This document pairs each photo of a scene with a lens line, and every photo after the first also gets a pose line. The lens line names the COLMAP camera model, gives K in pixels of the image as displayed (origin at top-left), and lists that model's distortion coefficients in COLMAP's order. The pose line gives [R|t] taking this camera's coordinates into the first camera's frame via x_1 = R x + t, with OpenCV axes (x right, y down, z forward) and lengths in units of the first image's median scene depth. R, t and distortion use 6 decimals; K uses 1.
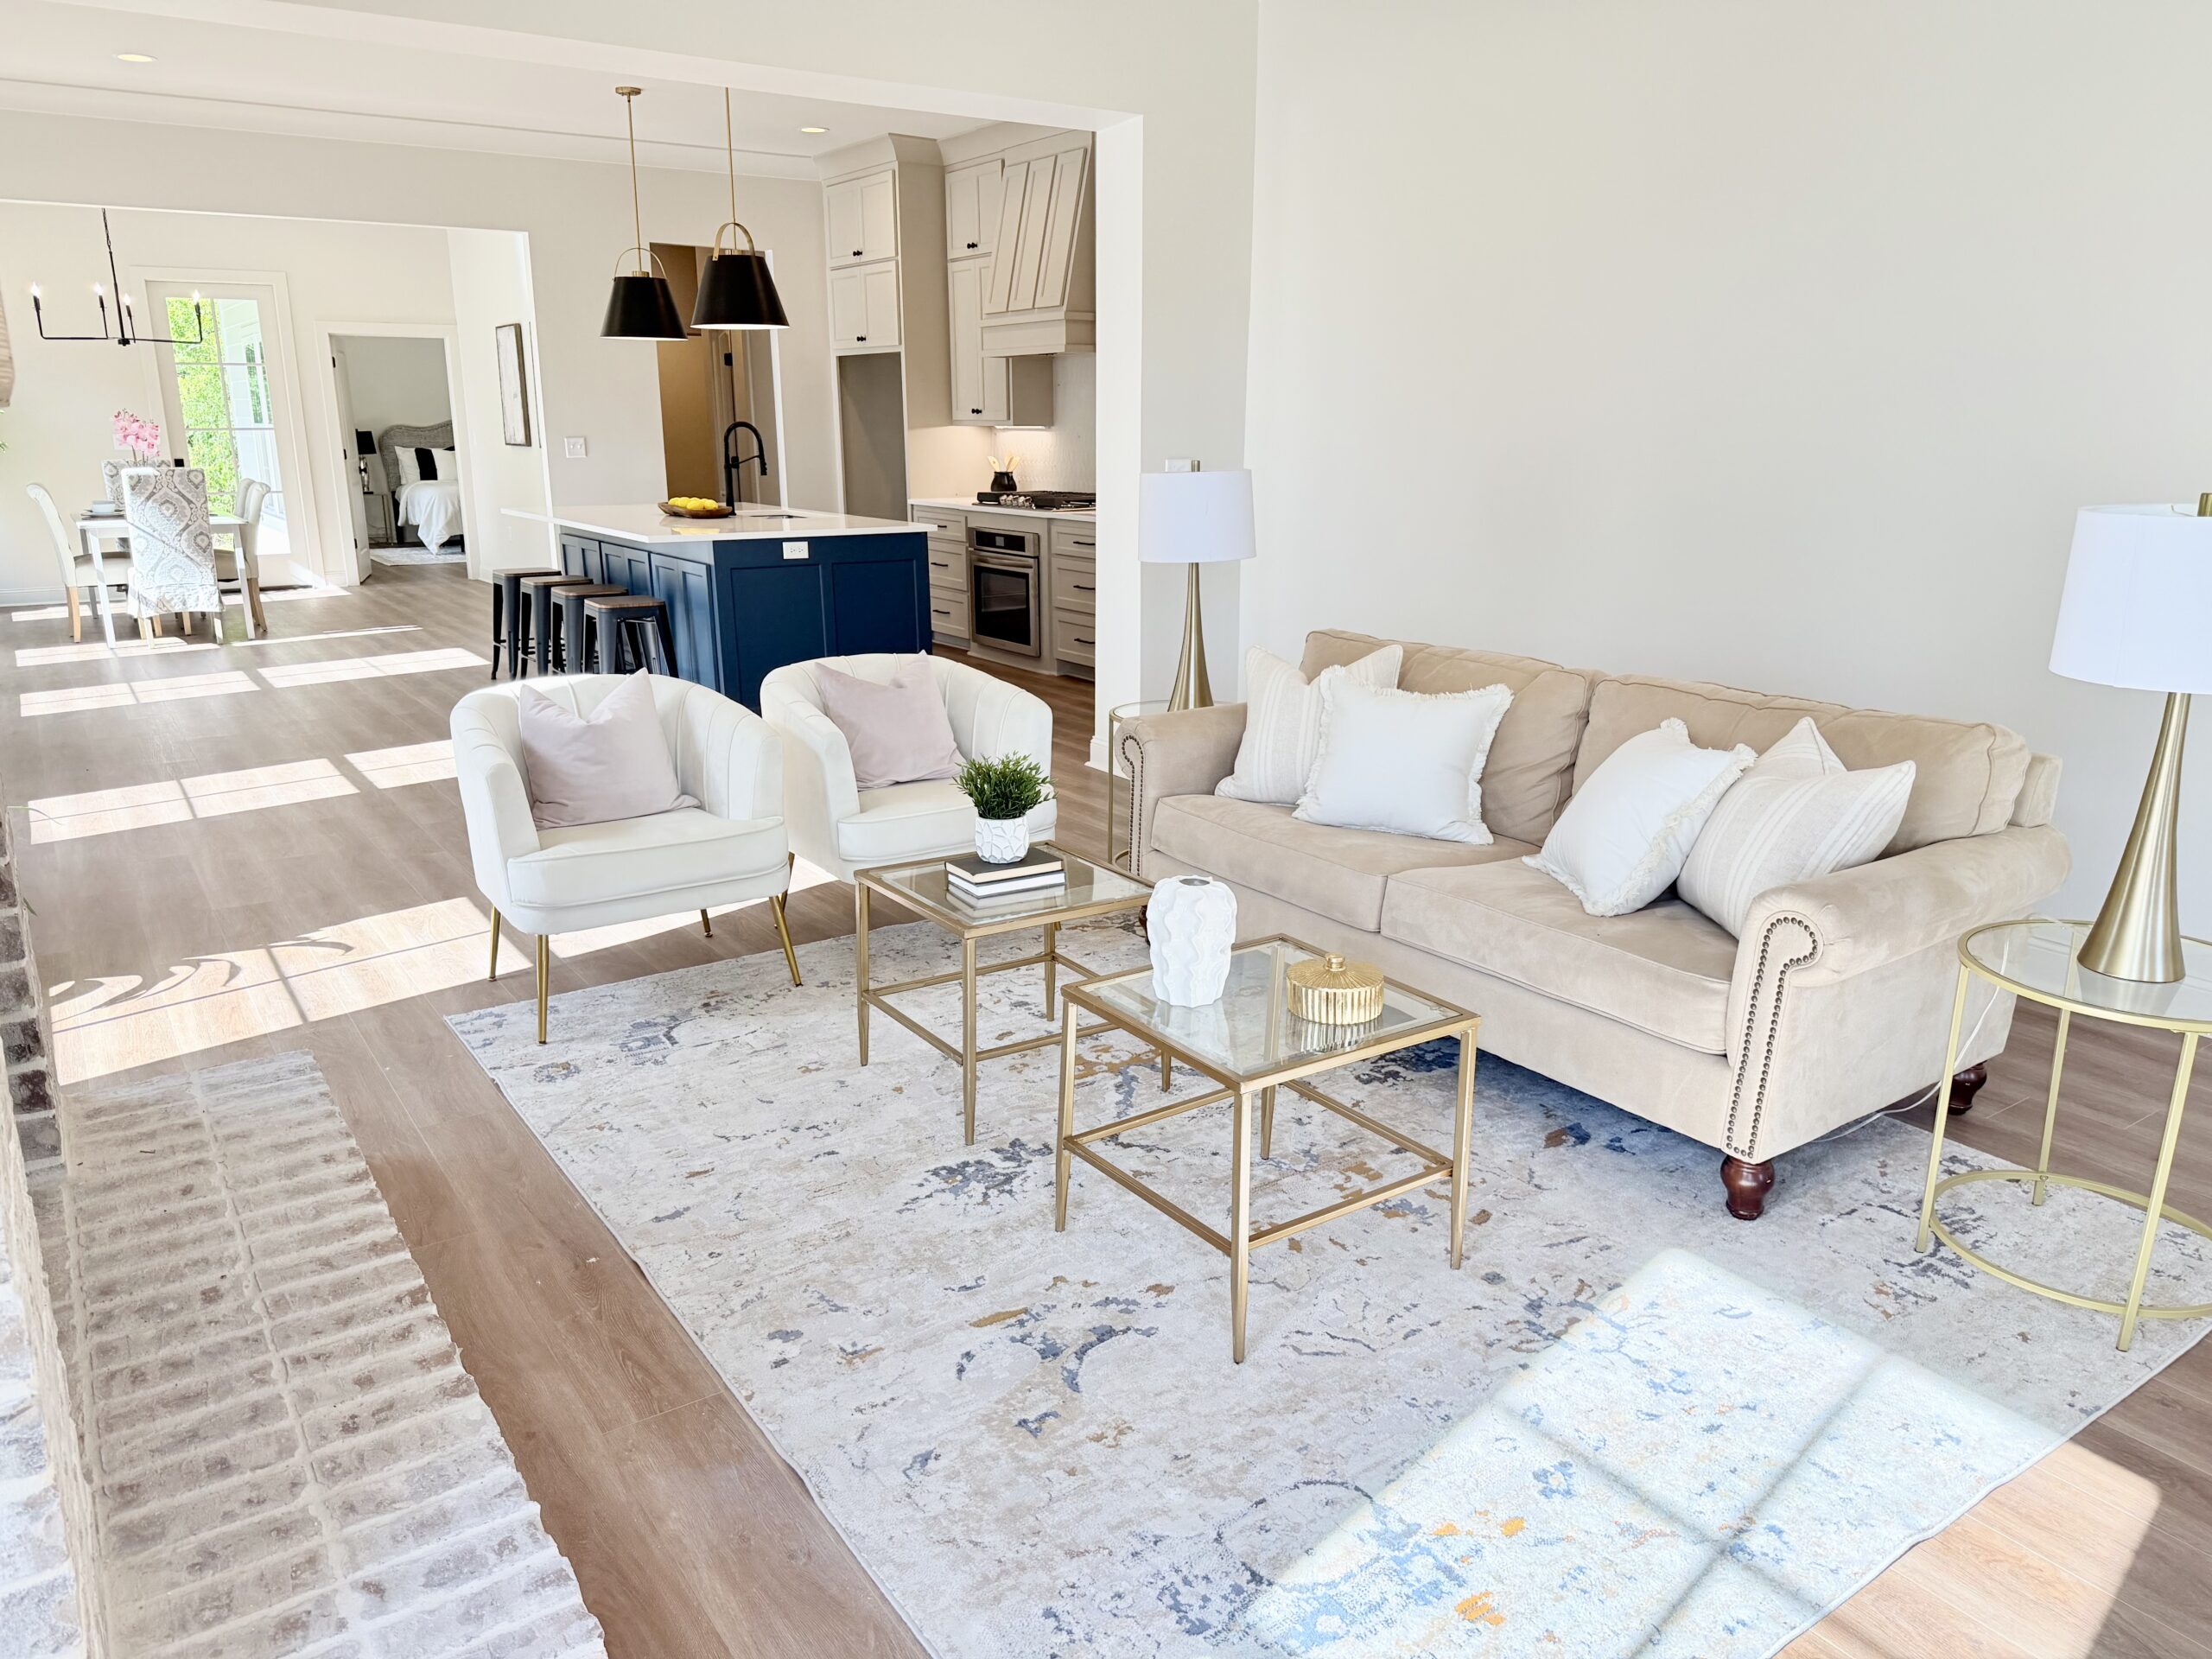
lens RADIAL K [[1535.7, 0, 1106.0], [0, 1535.7, 829.5], [0, 0, 1]] dist [0.083090, -0.109718]
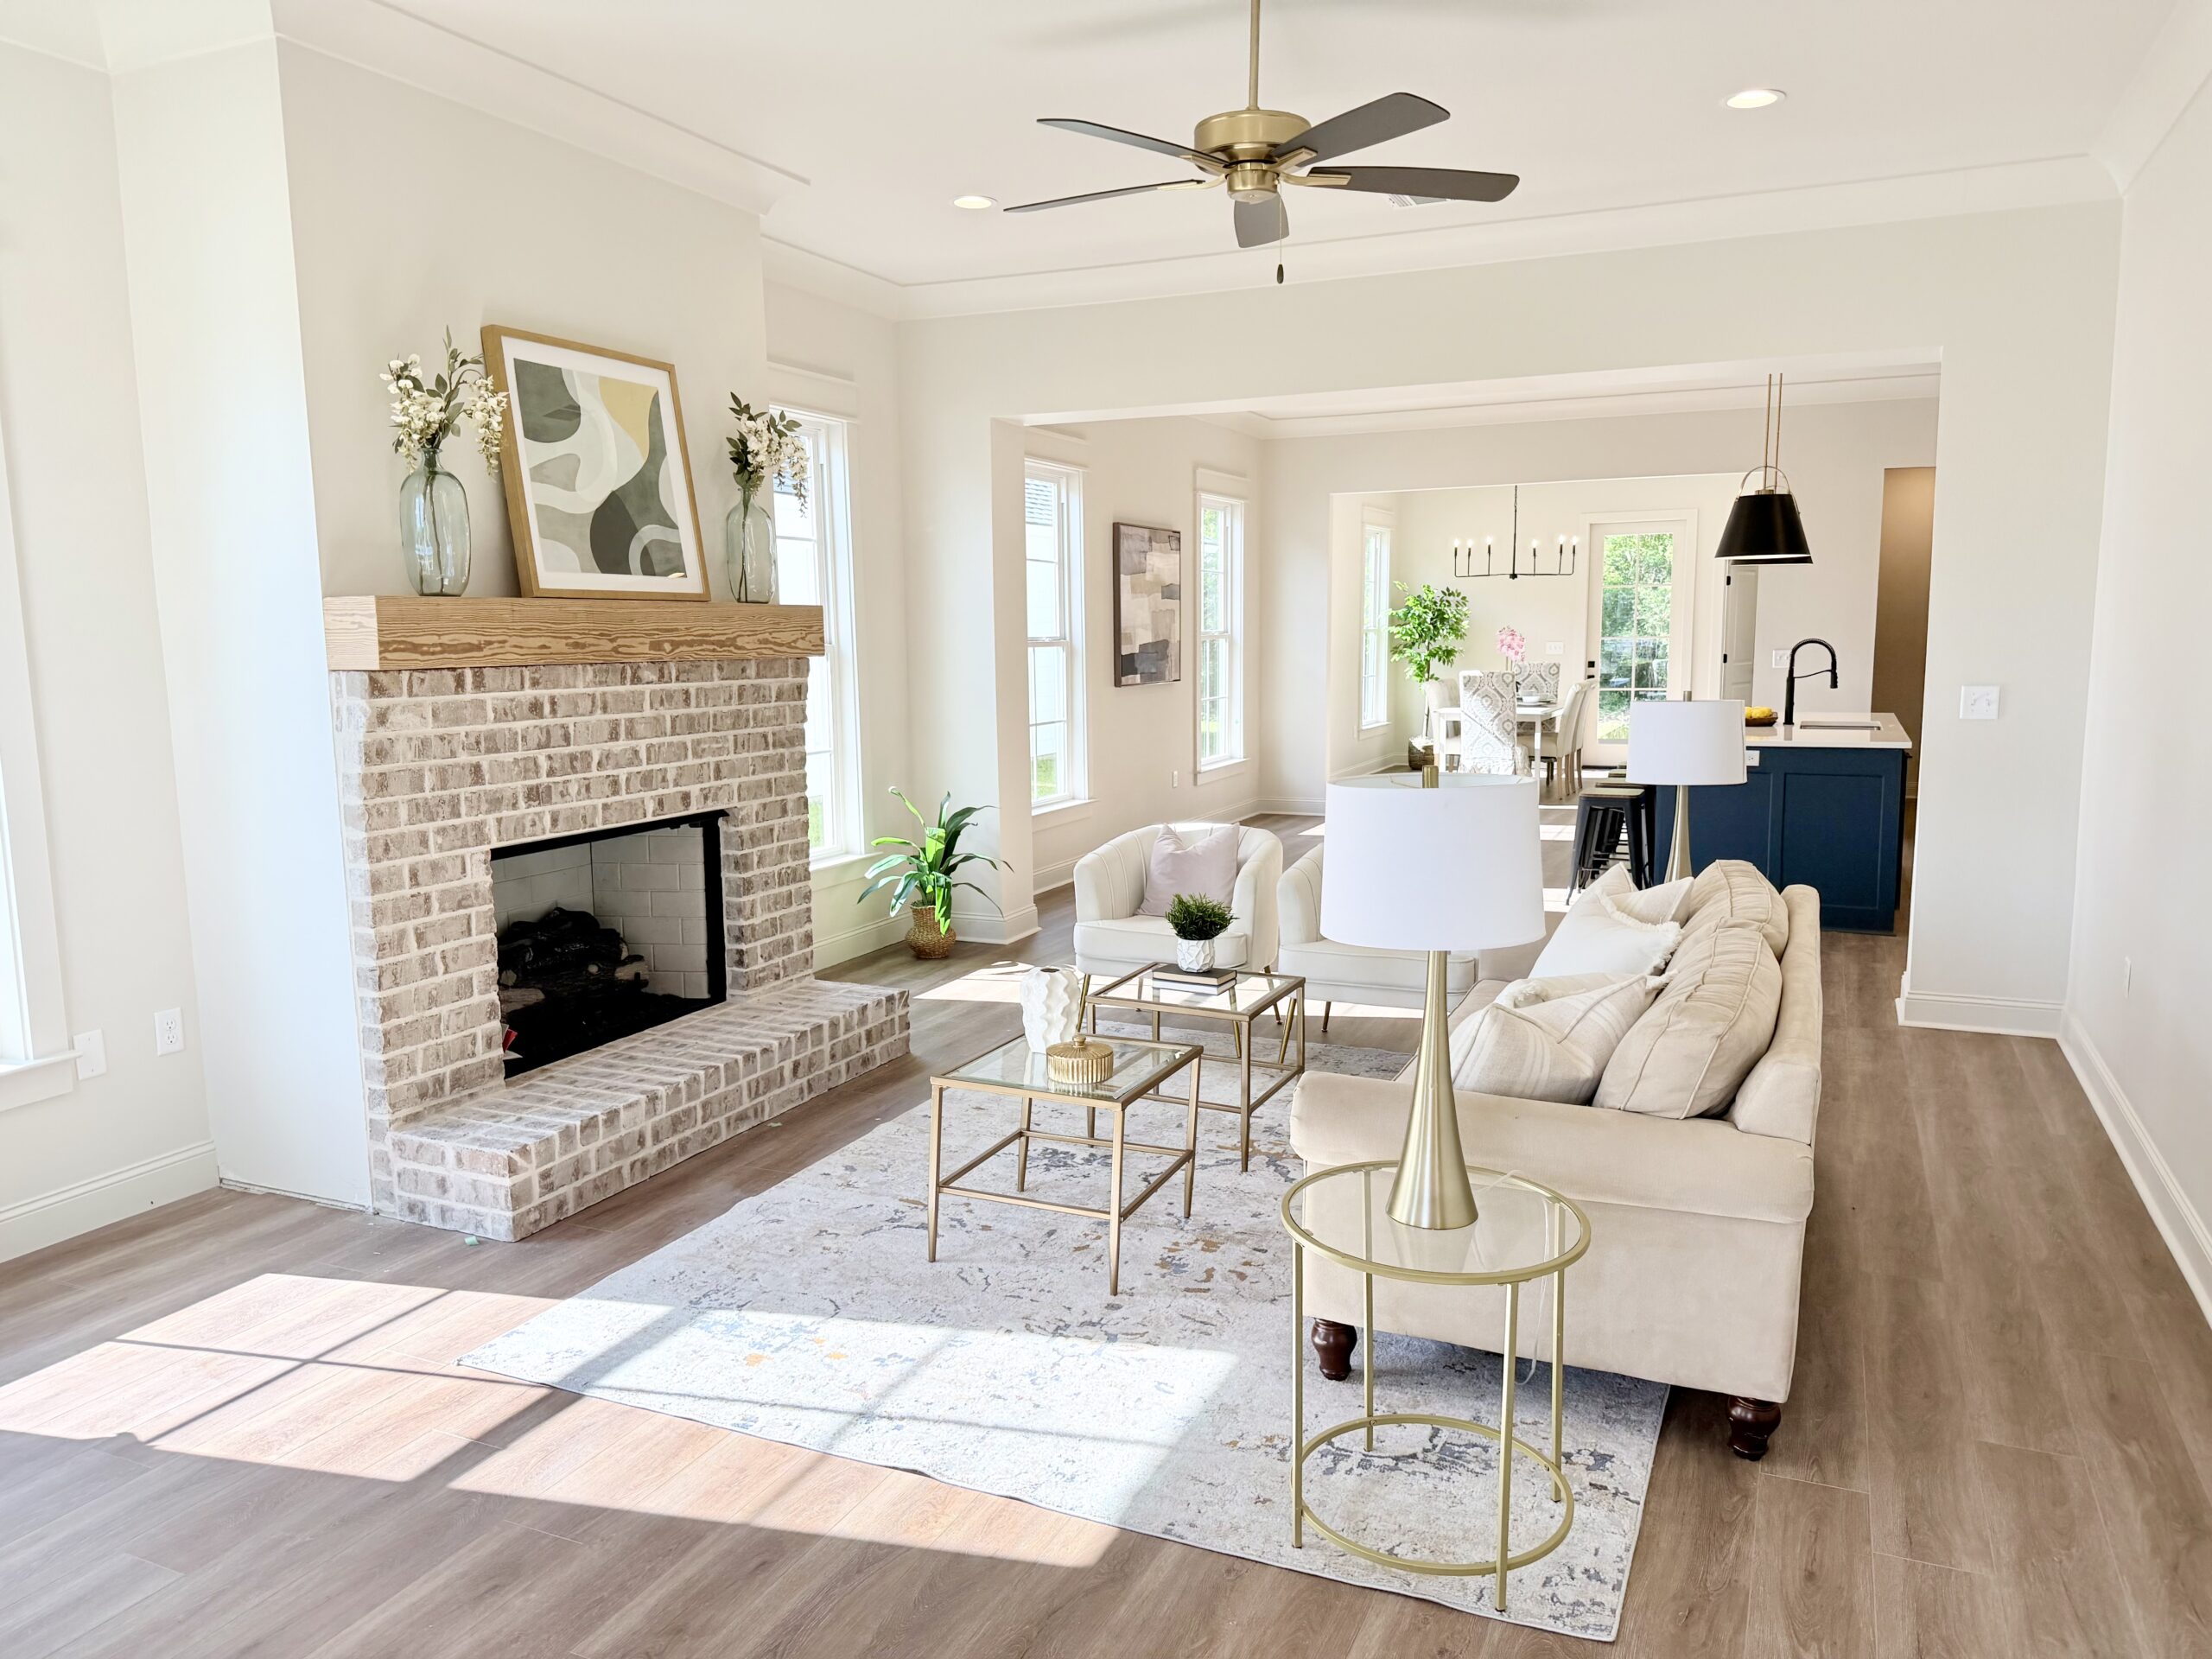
lens RADIAL K [[1535.7, 0, 1106.0], [0, 1535.7, 829.5], [0, 0, 1]] dist [0.083090, -0.109718]
pose [[0.527597, 0.110568, -0.842269, 1.459576], [-0.211193, 0.977436, -0.003980, -0.112334], [0.822824, 0.179981, 0.539043, 0.240040]]
